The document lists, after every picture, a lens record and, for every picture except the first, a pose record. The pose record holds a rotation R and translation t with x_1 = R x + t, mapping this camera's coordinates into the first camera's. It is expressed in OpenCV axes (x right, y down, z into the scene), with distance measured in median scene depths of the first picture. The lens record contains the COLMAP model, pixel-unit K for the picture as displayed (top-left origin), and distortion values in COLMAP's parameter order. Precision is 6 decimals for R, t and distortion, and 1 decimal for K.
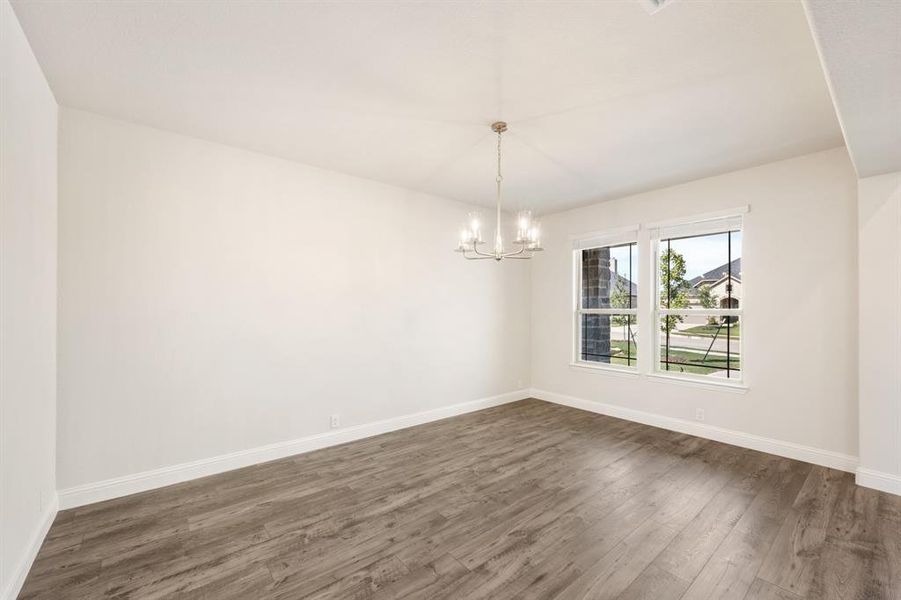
lens RADIAL K [[367.7, 0, 450.5], [0, 367.7, 305.9], [0, 0, 1]] dist [-0.000900, -0.000160]
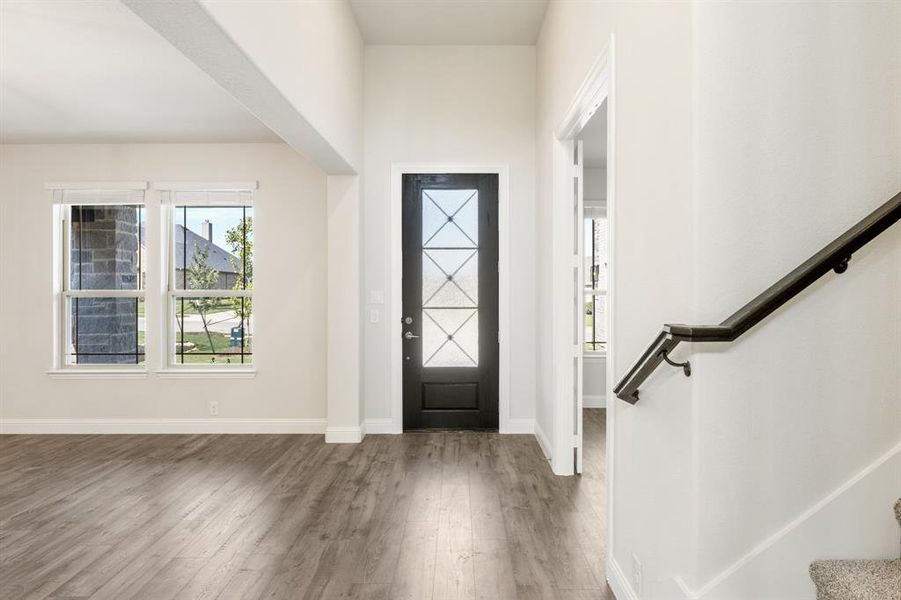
lens RADIAL K [[485.4, 0, 459.7], [0, 485.4, 296.0], [0, 0, 1]] dist [-0.001028, -0.000477]
pose [[0.634298, -0.014627, 0.772951, 0.140434], [-0.001389, 0.999798, 0.020060, -0.001015], [-0.773088, -0.013798, 0.634149, -0.186334]]
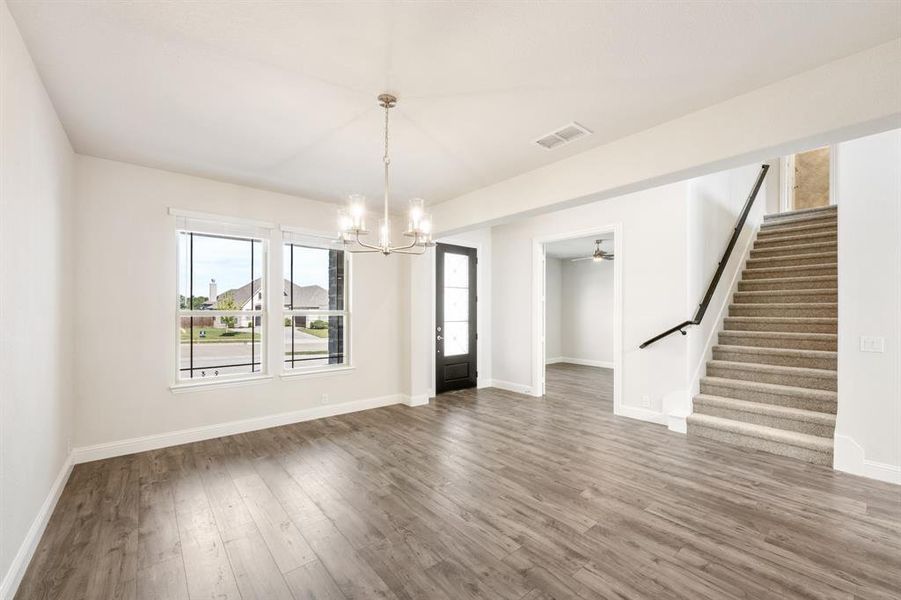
lens RADIAL K [[363.9, 0, 452.4], [0, 363.9, 309.9], [0, 0, 1]] dist [-0.000939, -0.000076]
pose [[-0.011000, -0.000018, 0.999939, -0.470968], [-0.009320, 0.999957, -0.000084, 0.002718], [-0.999896, -0.009320, -0.011000, 0.553859]]
